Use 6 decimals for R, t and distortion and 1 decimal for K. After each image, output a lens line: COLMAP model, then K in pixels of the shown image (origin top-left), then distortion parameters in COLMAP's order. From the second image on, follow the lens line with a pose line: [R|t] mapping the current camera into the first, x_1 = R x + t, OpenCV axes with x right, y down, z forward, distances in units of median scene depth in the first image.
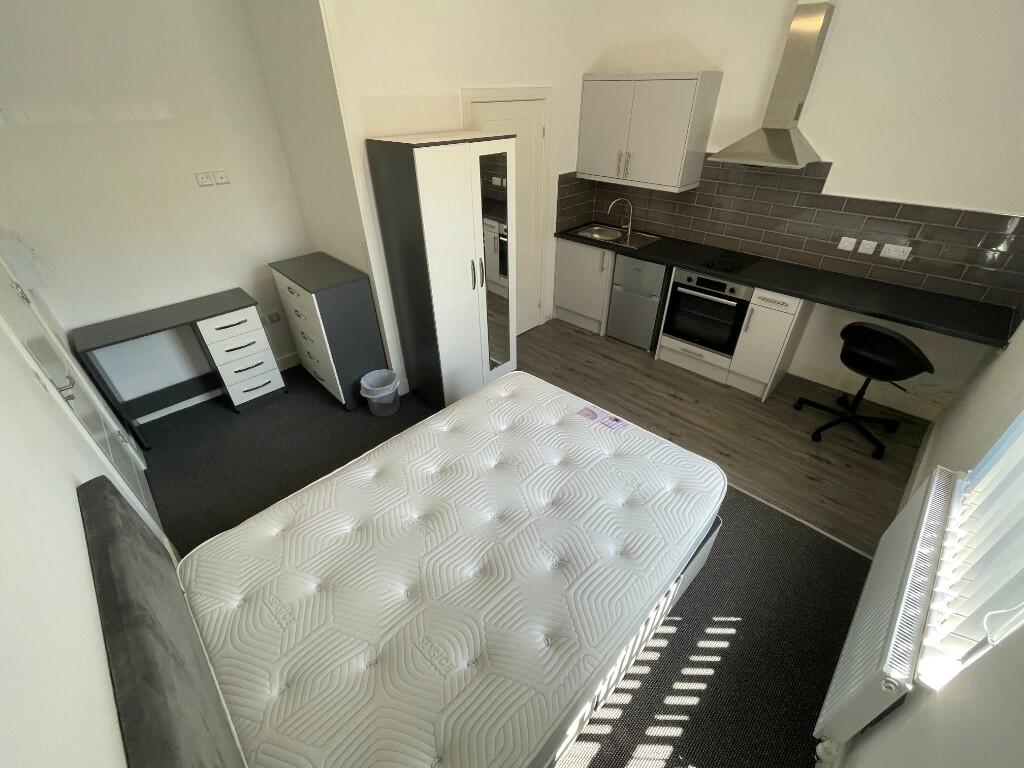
lens RADIAL K [[428.3, 0, 510.9], [0, 428.3, 380.4], [0, 0, 1]] dist [-0.000142, 0.000032]
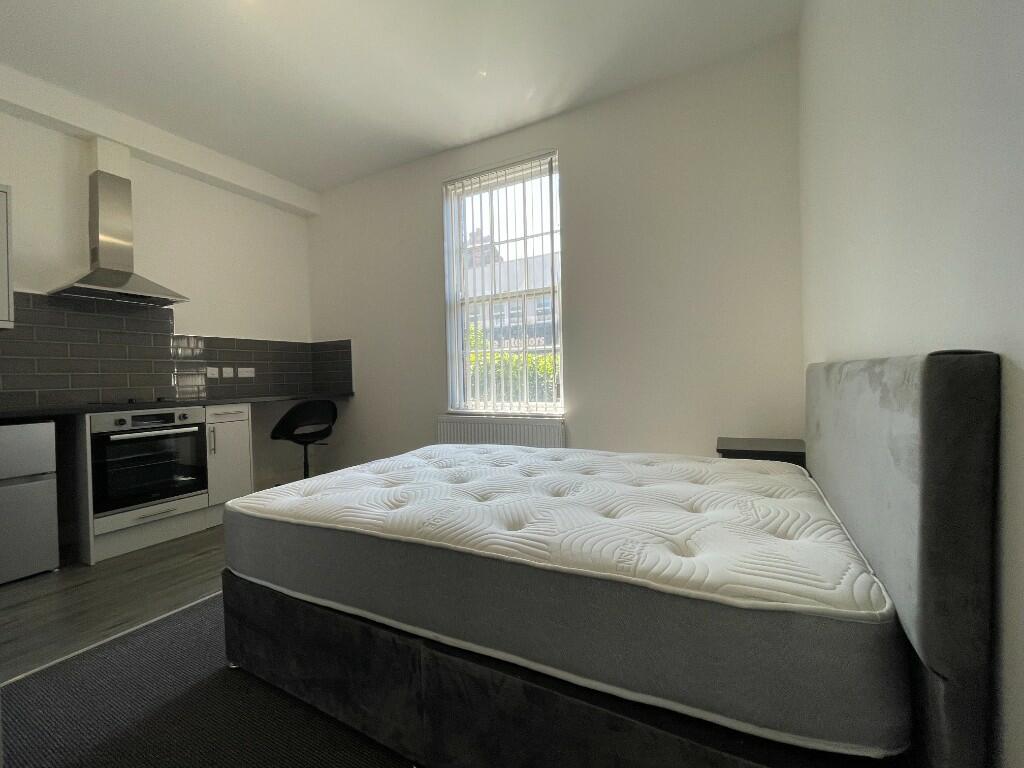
lens RADIAL K [[428.3, 0, 510.9], [0, 428.3, 380.4], [0, 0, 1]] dist [-0.000142, 0.000032]
pose [[-0.289950, 0.013435, 0.956948, -0.510334], [0.558657, 0.814241, 0.157838, -0.028137], [-0.777066, 0.580371, -0.243594, 0.594729]]
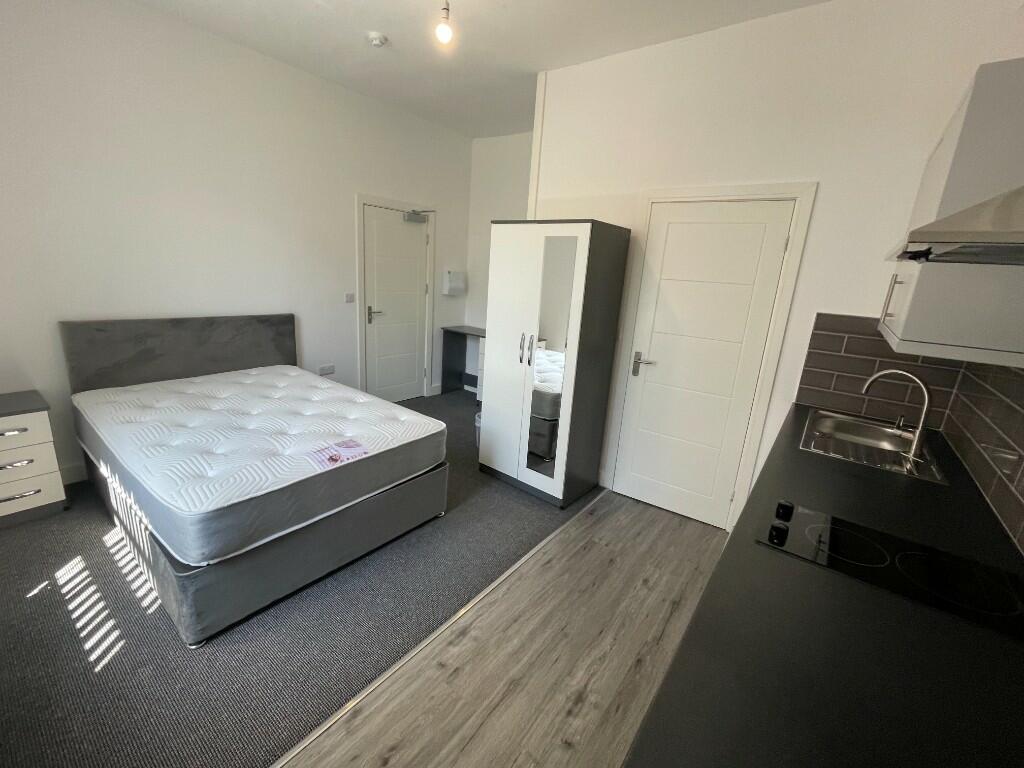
lens RADIAL K [[428.3, 0, 510.9], [0, 428.3, 380.4], [0, 0, 1]] dist [-0.000142, 0.000032]
pose [[0.135645, 0.270478, -0.953122, 0.729538], [-0.613100, 0.778609, 0.133700, -0.252454], [0.778273, 0.566224, 0.271444, 0.631104]]
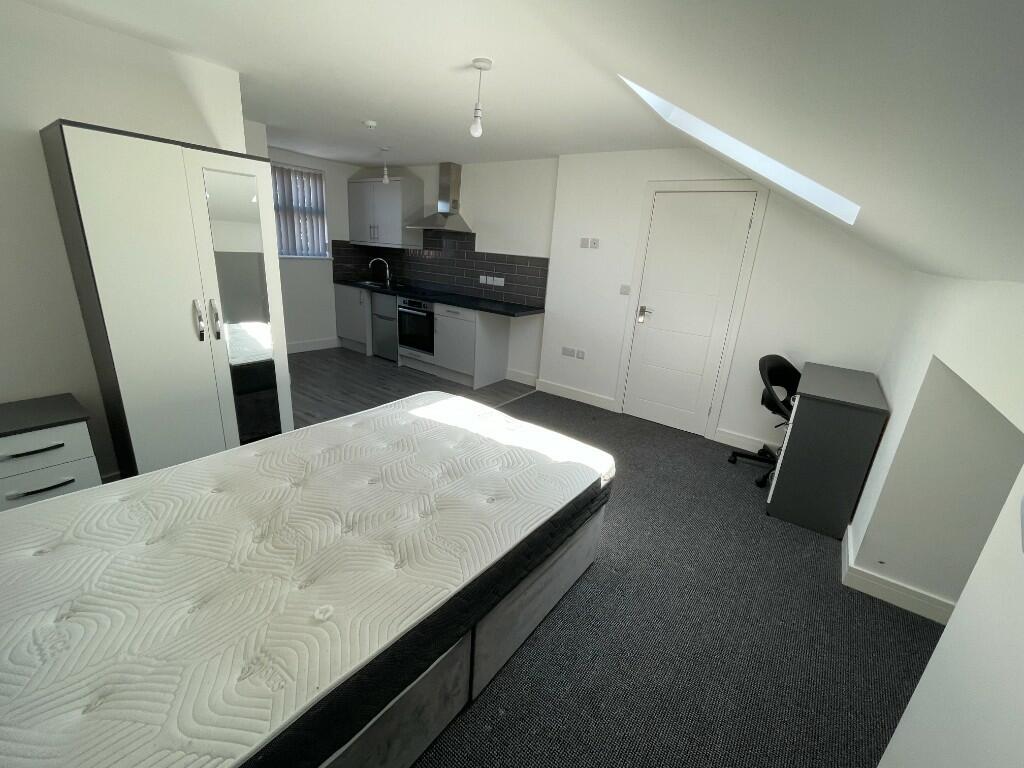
lens RADIAL K [[428.3, 0, 510.9], [0, 428.3, 380.4], [0, 0, 1]] dist [-0.000142, 0.000032]
pose [[0.983282, 0.030150, 0.179577, 0.515011], [0.020515, 0.961575, -0.273774, 0.424668], [-0.180931, 0.272881, 0.944881, -0.373093]]
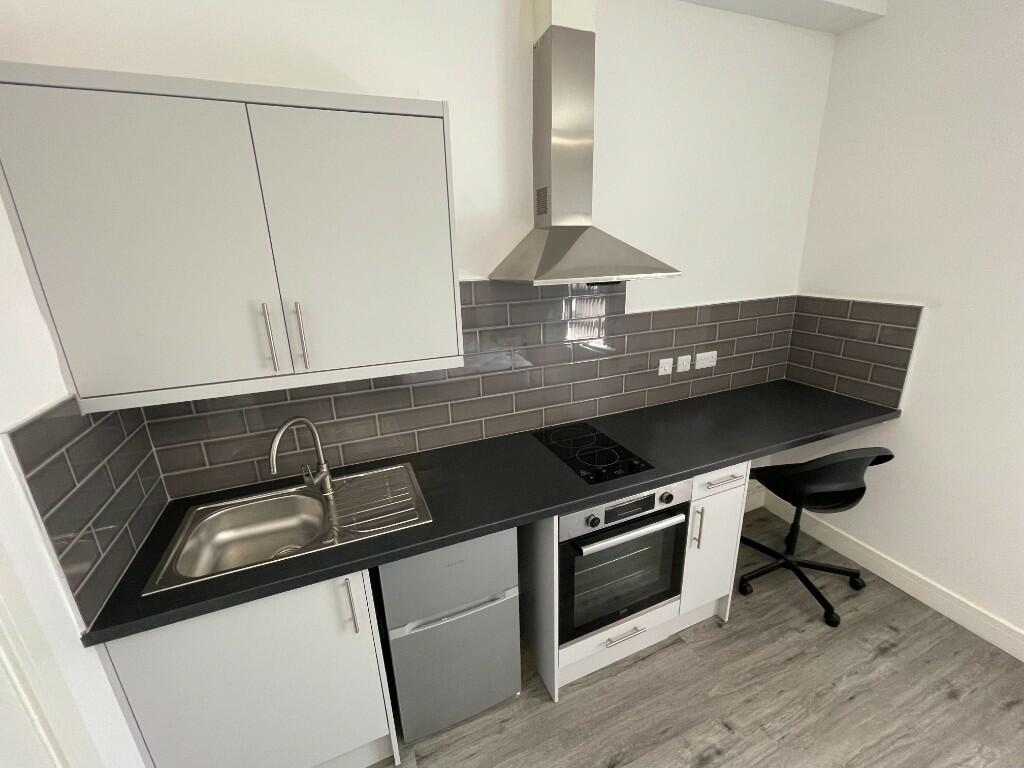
lens RADIAL K [[428.3, 0, 510.9], [0, 428.3, 380.4], [0, 0, 1]] dist [-0.000142, 0.000032]
pose [[0.385128, -0.275295, 0.880845, 0.025735], [0.539774, 0.841379, 0.026958, -0.414365], [-0.748546, 0.465075, 0.472636, 0.772056]]
